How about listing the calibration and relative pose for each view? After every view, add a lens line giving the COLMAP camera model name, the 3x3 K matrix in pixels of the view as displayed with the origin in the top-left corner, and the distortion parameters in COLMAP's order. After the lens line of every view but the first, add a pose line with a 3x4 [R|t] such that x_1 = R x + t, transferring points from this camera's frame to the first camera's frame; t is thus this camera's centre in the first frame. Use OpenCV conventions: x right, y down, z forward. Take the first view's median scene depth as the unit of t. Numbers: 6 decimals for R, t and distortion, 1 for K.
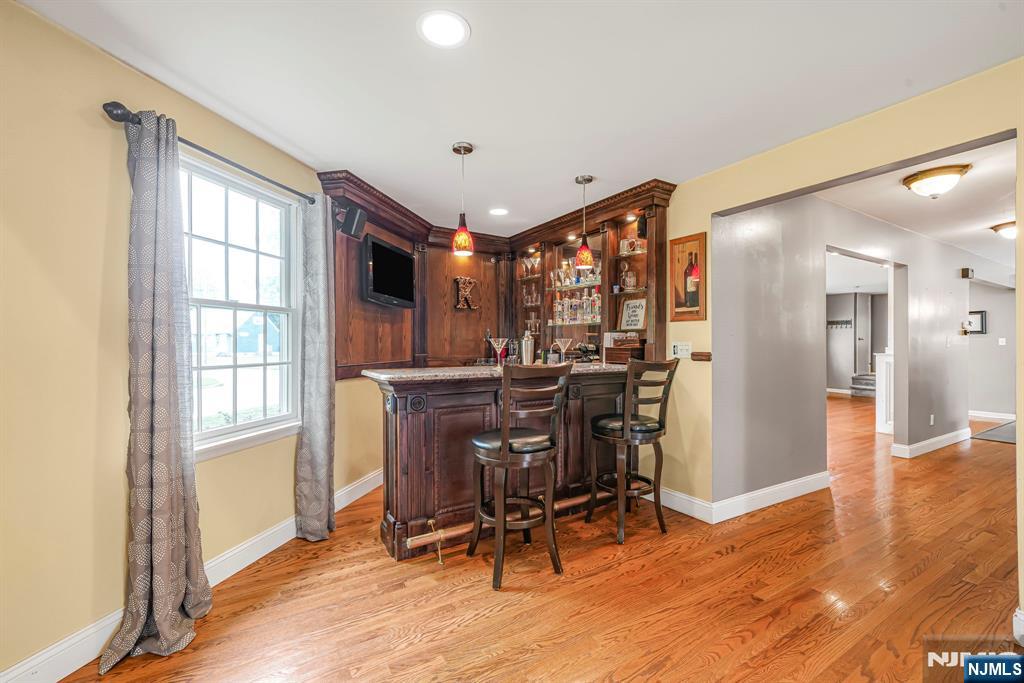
lens RADIAL K [[401.9, 0, 512.0], [0, 401.9, 341.5], [0, 0, 1]] dist [0.000638, 0.000214]
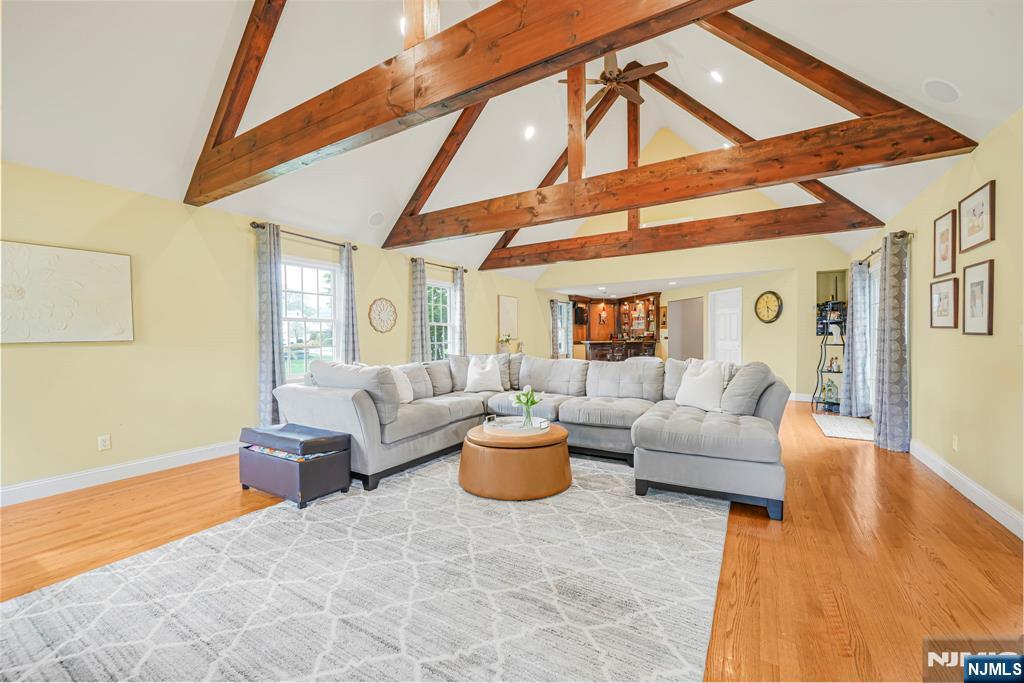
lens RADIAL K [[401.9, 0, 512.0], [0, 401.9, 341.5], [0, 0, 1]] dist [0.000638, 0.000214]
pose [[0.948691, -0.003589, -0.316184, 0.239271], [0.011685, 0.999650, 0.023714, -0.032267], [0.315989, -0.026192, 0.948401, -2.614642]]
